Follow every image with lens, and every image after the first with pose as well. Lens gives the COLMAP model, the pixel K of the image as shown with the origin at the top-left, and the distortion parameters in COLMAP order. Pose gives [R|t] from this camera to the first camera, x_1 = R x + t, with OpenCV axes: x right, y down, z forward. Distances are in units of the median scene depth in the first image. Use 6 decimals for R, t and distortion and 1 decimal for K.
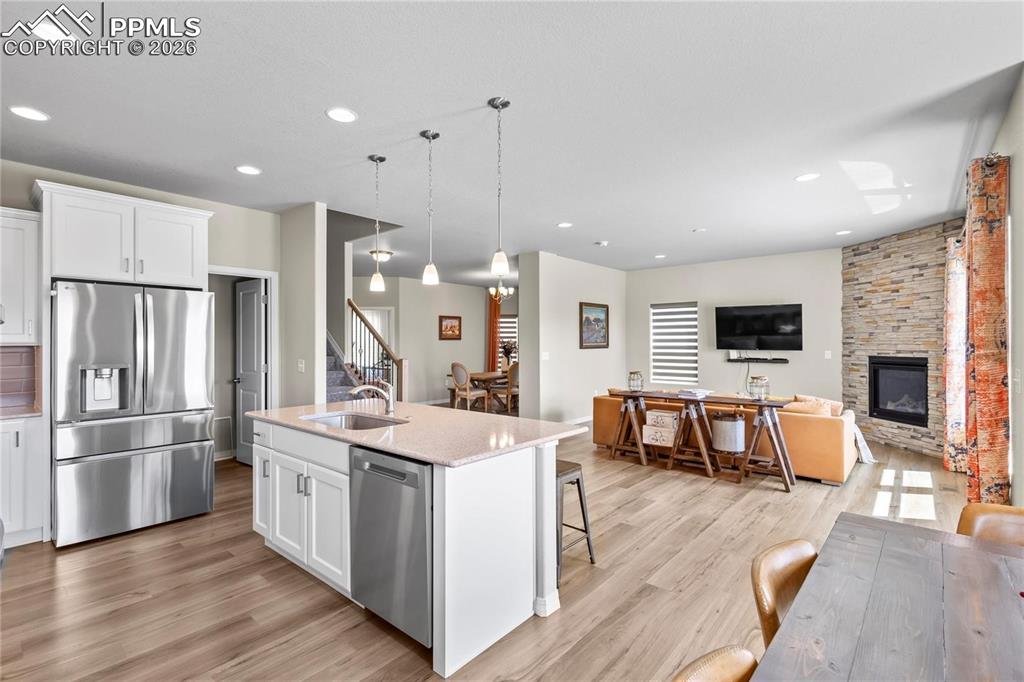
lens RADIAL K [[473.6, 0, 513.7], [0, 473.6, 342.4], [0, 0, 1]] dist [0.012203, 0.000024]
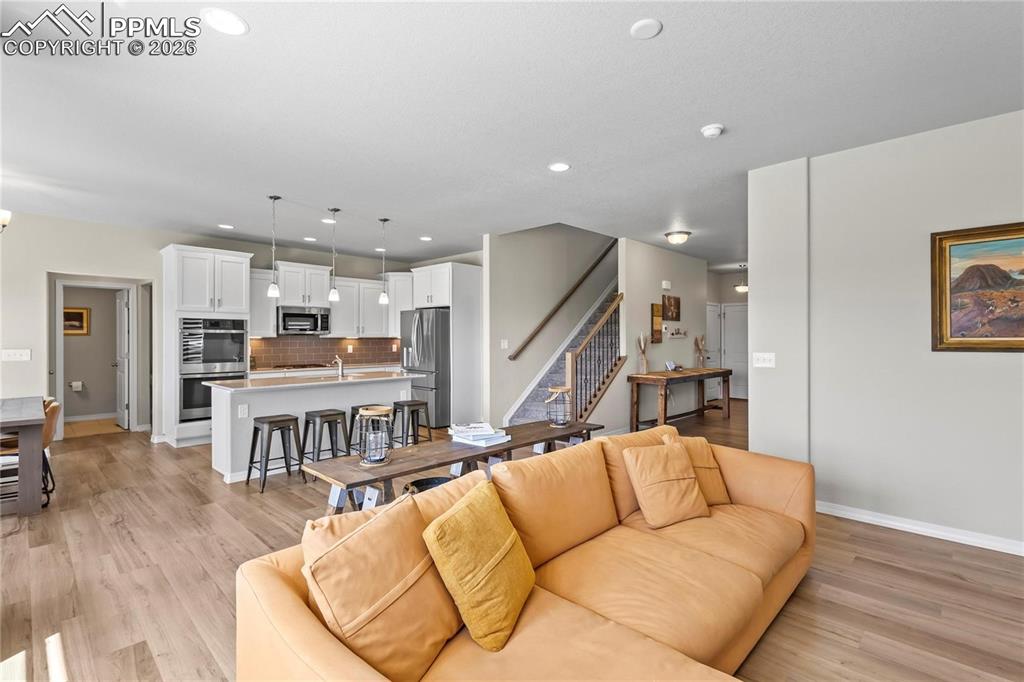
lens RADIAL K [[479.2, 0, 520.9], [0, 479.2, 340.0], [0, 0, 1]] dist [0.000680, 0.000420]
pose [[-0.054753, 0.006219, -0.998481, 0.757973], [0.000323, 0.999981, 0.006211, 0.002941], [0.998500, 0.000018, -0.054754, 0.909545]]
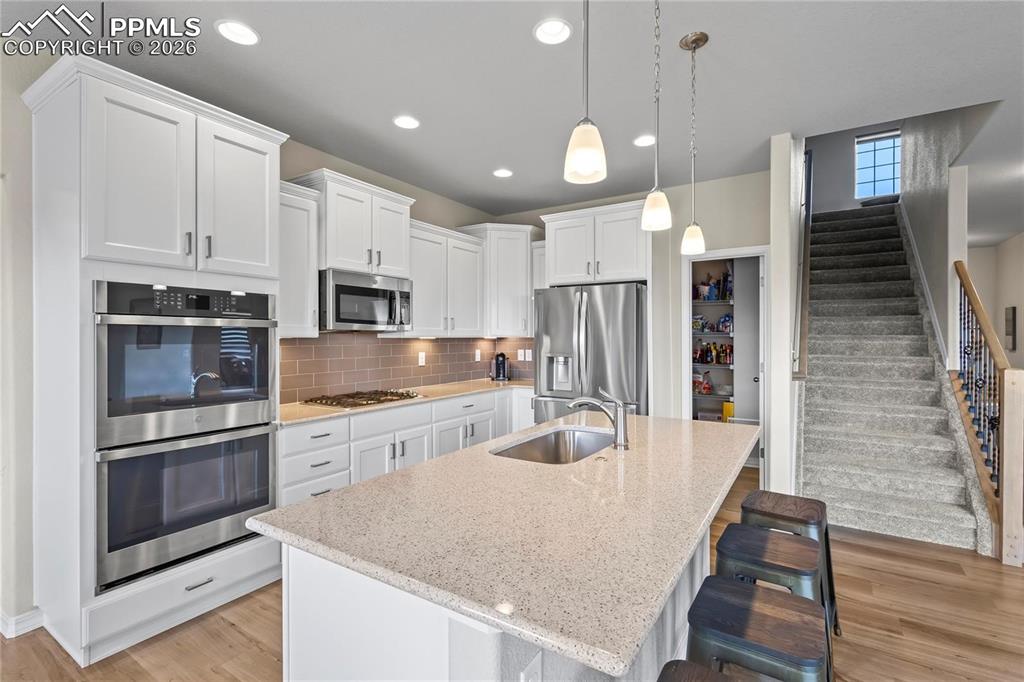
lens RADIAL K [[468.7, 0, 512.9], [0, 468.7, 337.4], [0, 0, 1]] dist [0.002219, 0.000193]
pose [[0.128934, 0.003267, -0.991648, 0.174152], [-0.000079, 0.999995, 0.003284, 0.001412], [0.991653, -0.000345, 0.128934, 0.401316]]
